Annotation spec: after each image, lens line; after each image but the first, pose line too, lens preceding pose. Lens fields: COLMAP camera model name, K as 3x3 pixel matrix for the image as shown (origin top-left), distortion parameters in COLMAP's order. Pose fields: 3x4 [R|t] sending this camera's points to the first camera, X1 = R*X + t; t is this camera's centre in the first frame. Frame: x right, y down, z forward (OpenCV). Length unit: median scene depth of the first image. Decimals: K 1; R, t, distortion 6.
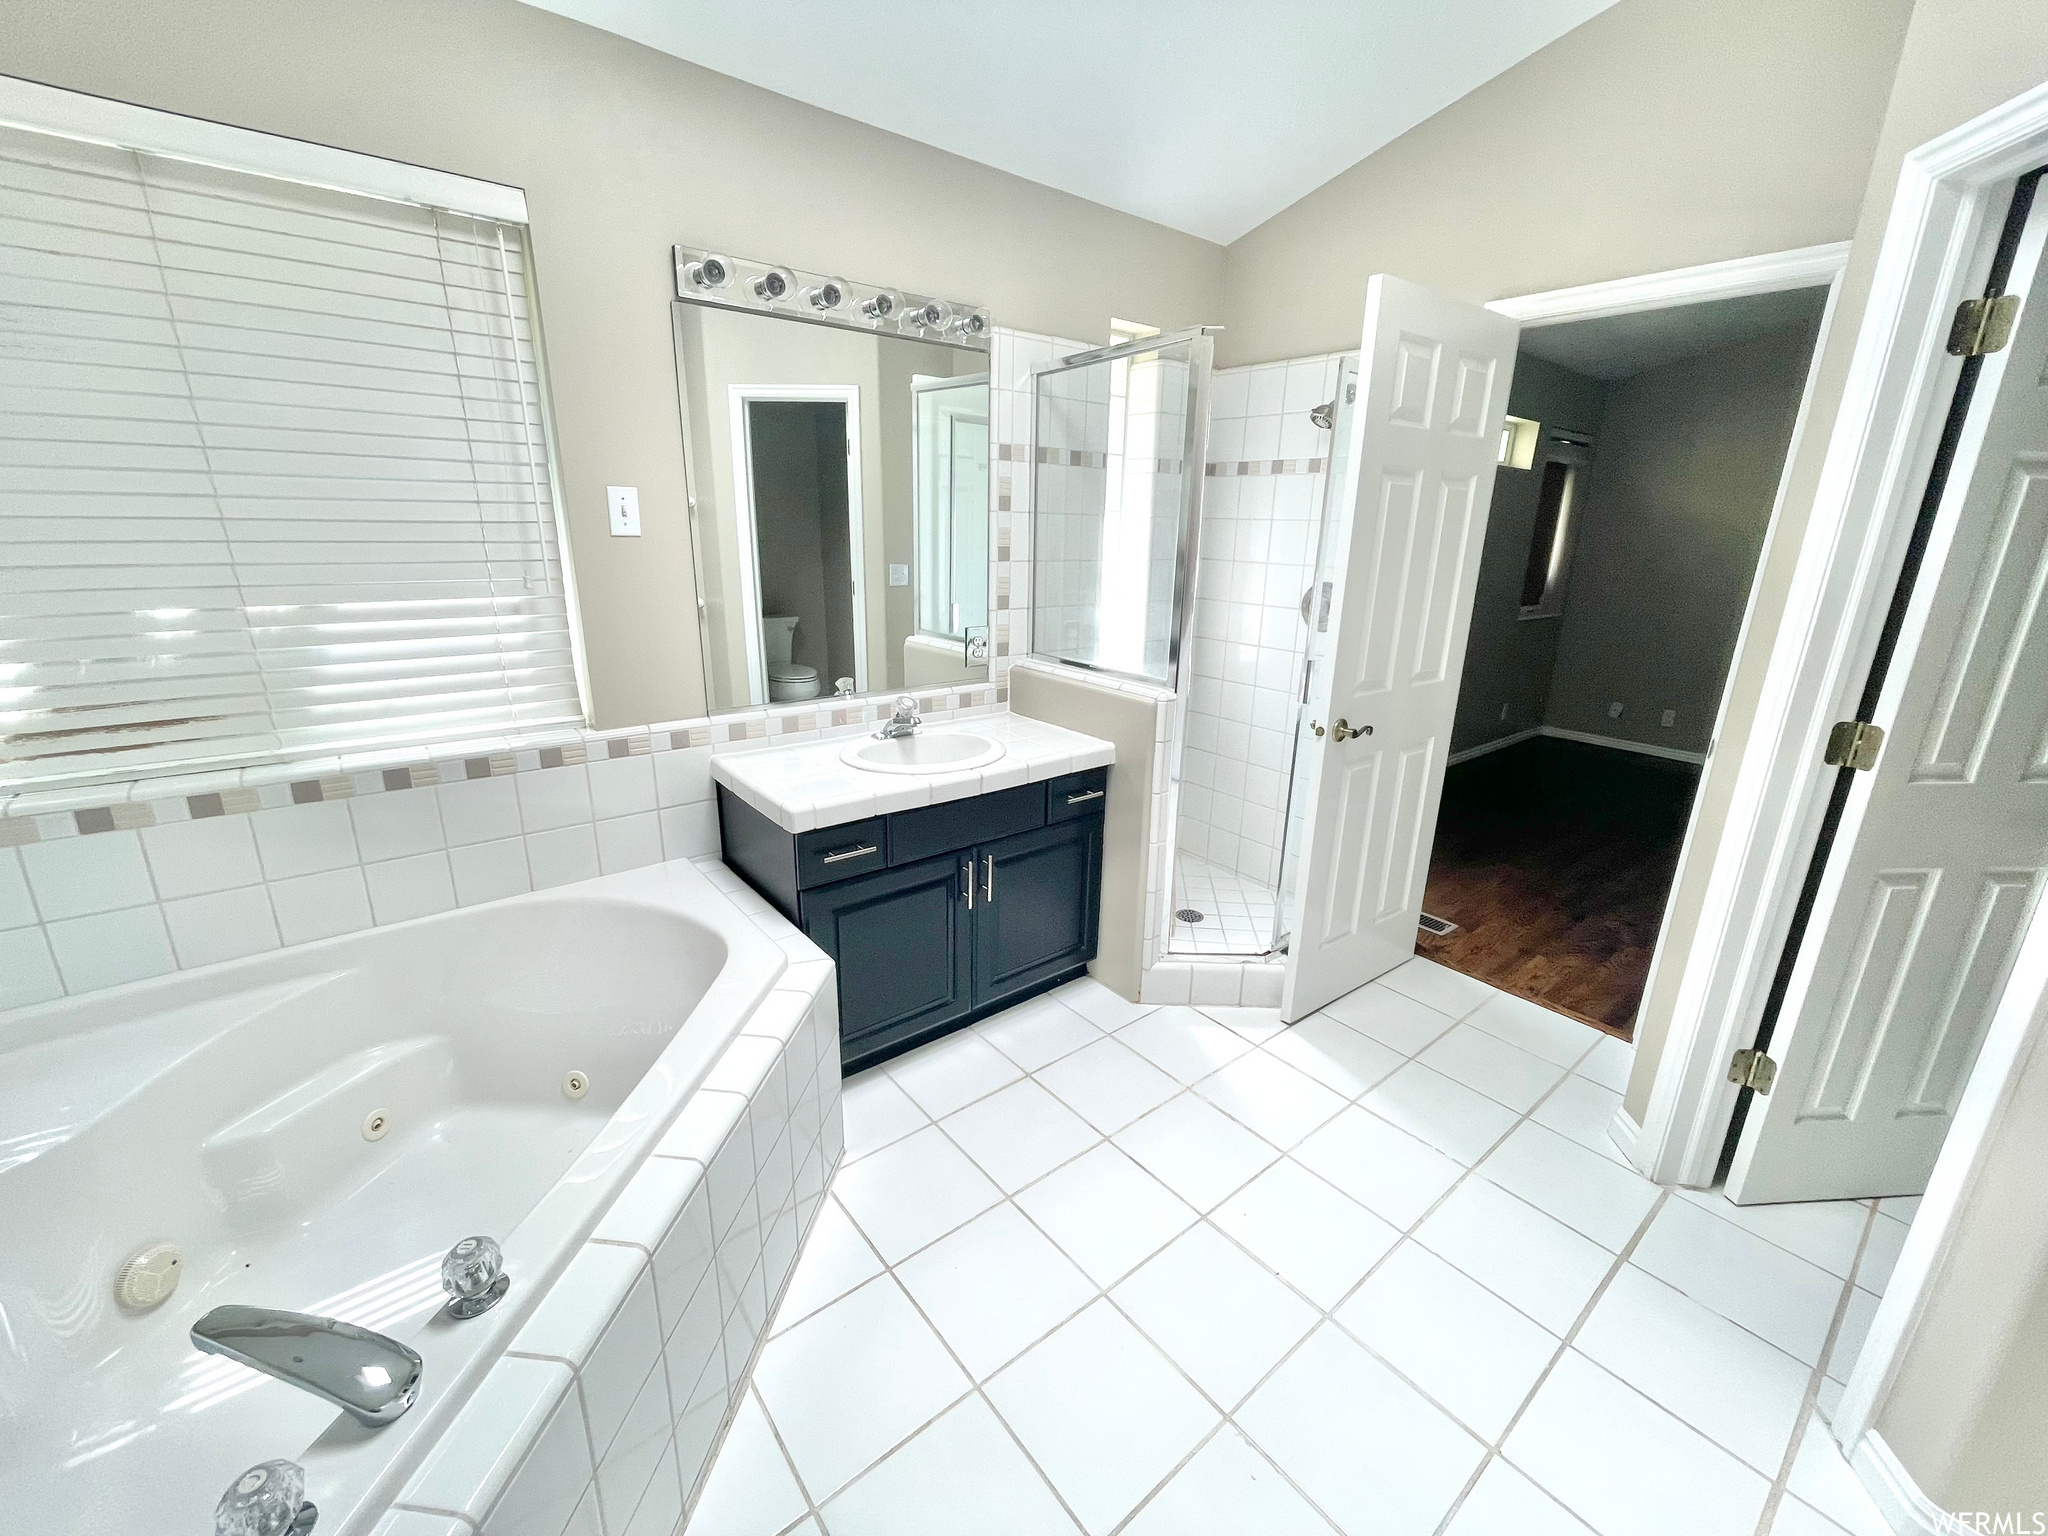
lens RADIAL K [[828.1, 0, 1025.3], [0, 828.1, 769.0], [0, 0, 1]] dist [-0.006726, 0.000207]
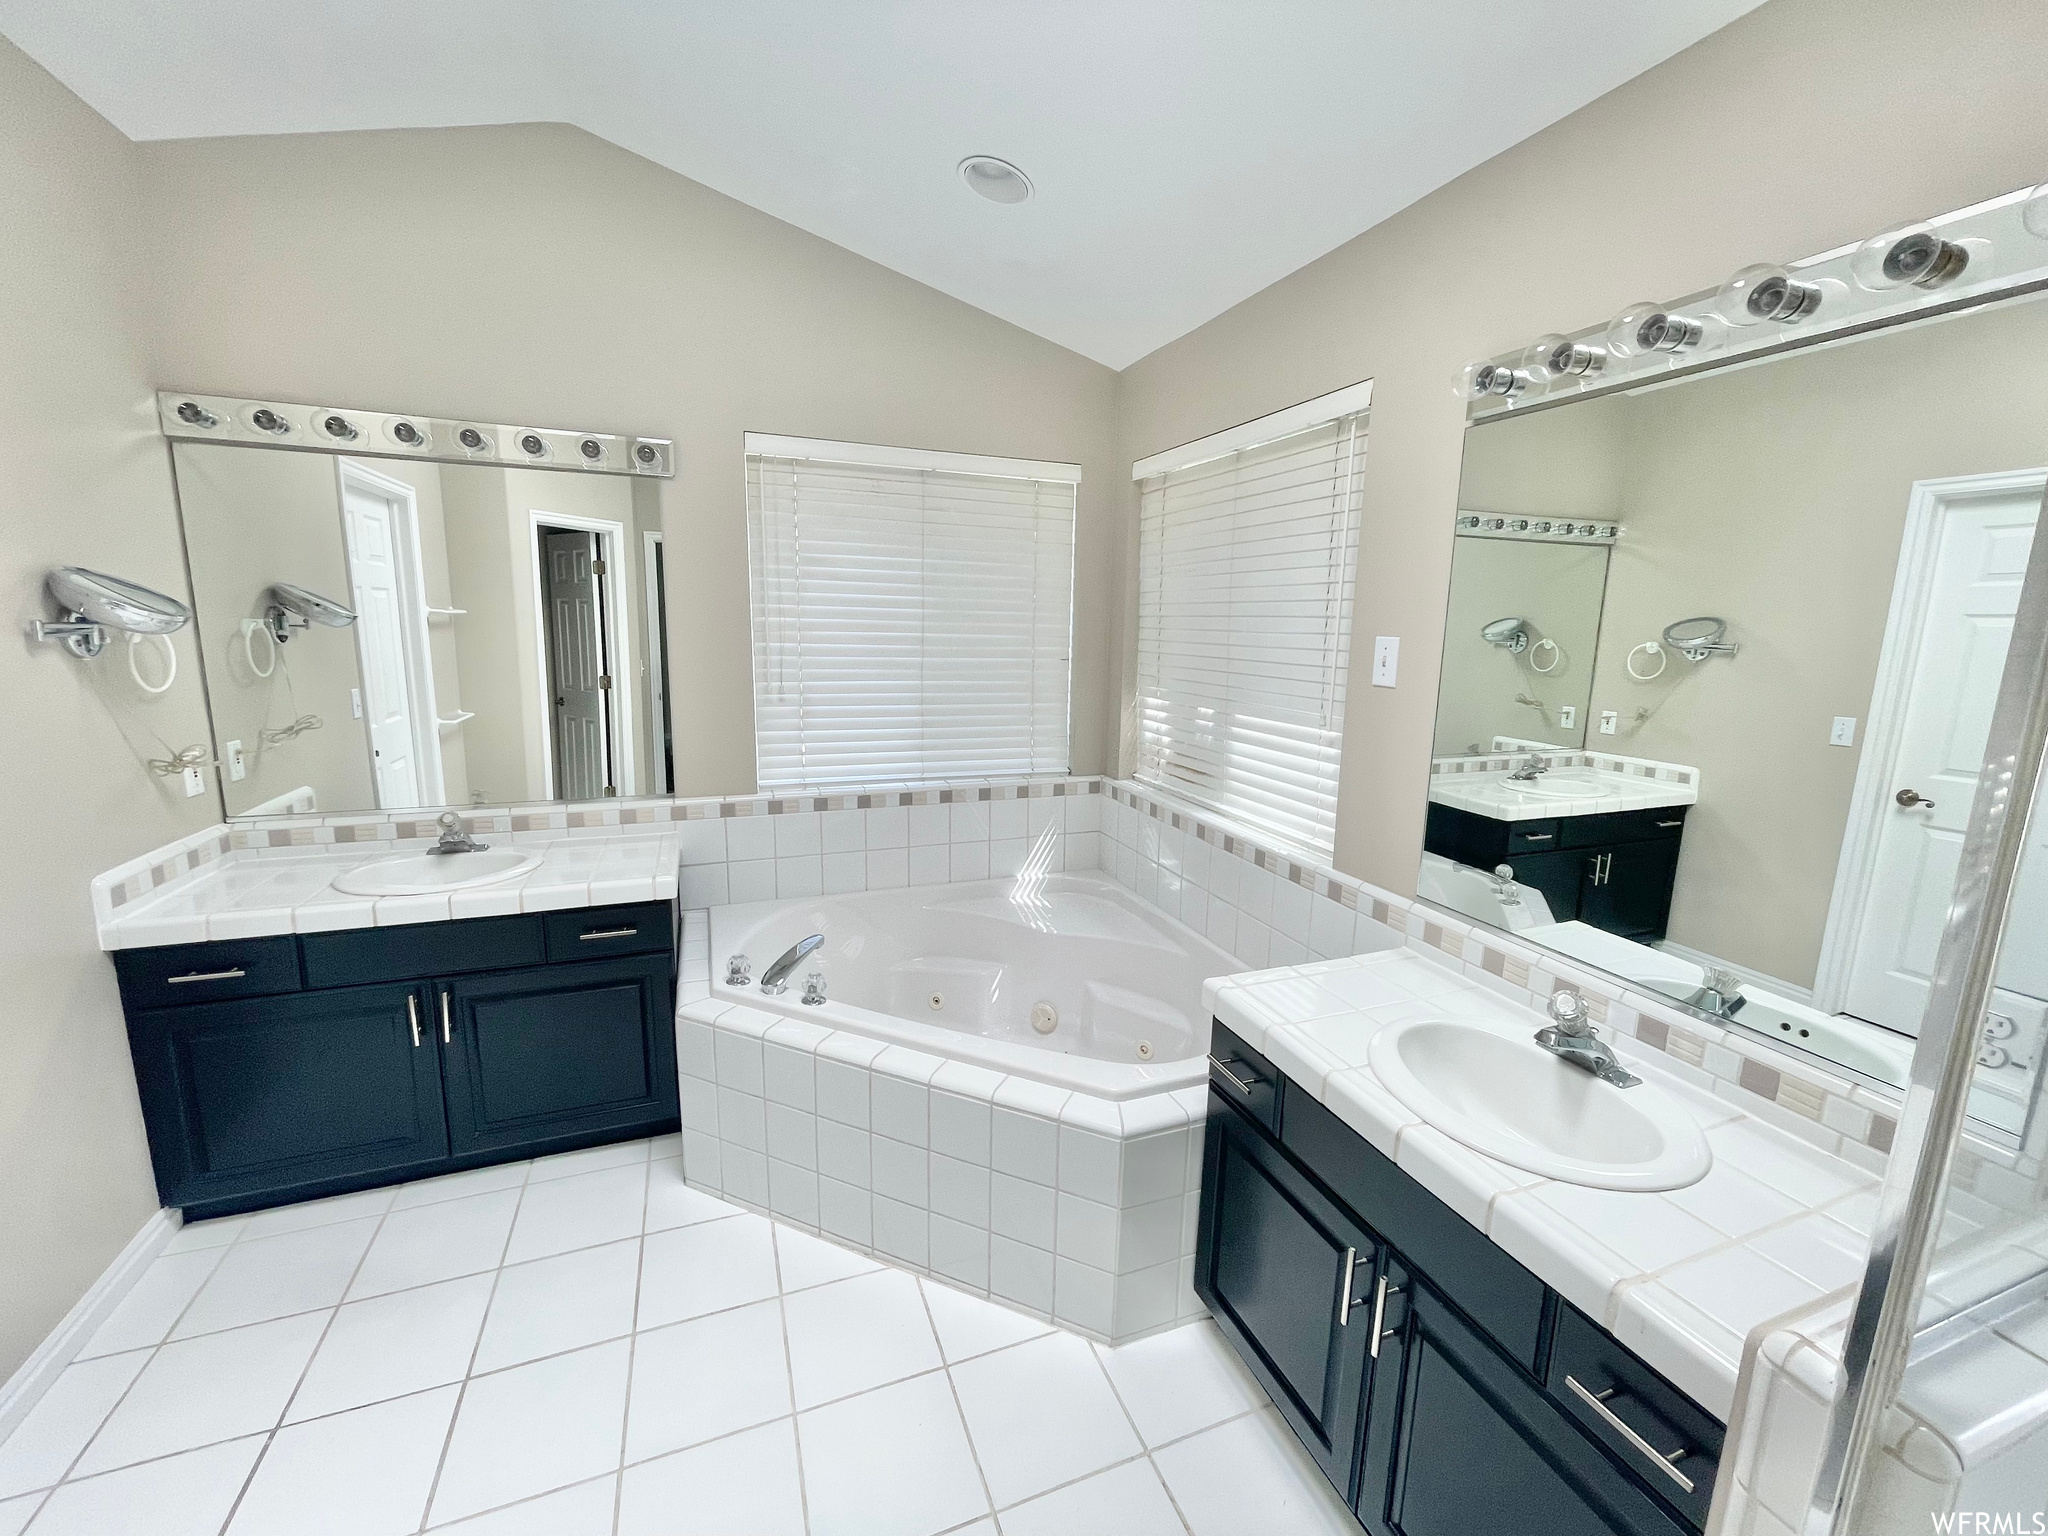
lens RADIAL K [[828.1, 0, 1021.0], [0, 828.1, 762.7], [0, 0, 1]] dist [-0.006726, 0.000207]
pose [[-0.298564, 0.134858, -0.944814, 0.634093], [-0.301223, 0.926050, 0.227367, -0.330610], [0.905607, 0.352483, -0.235863, 0.996077]]
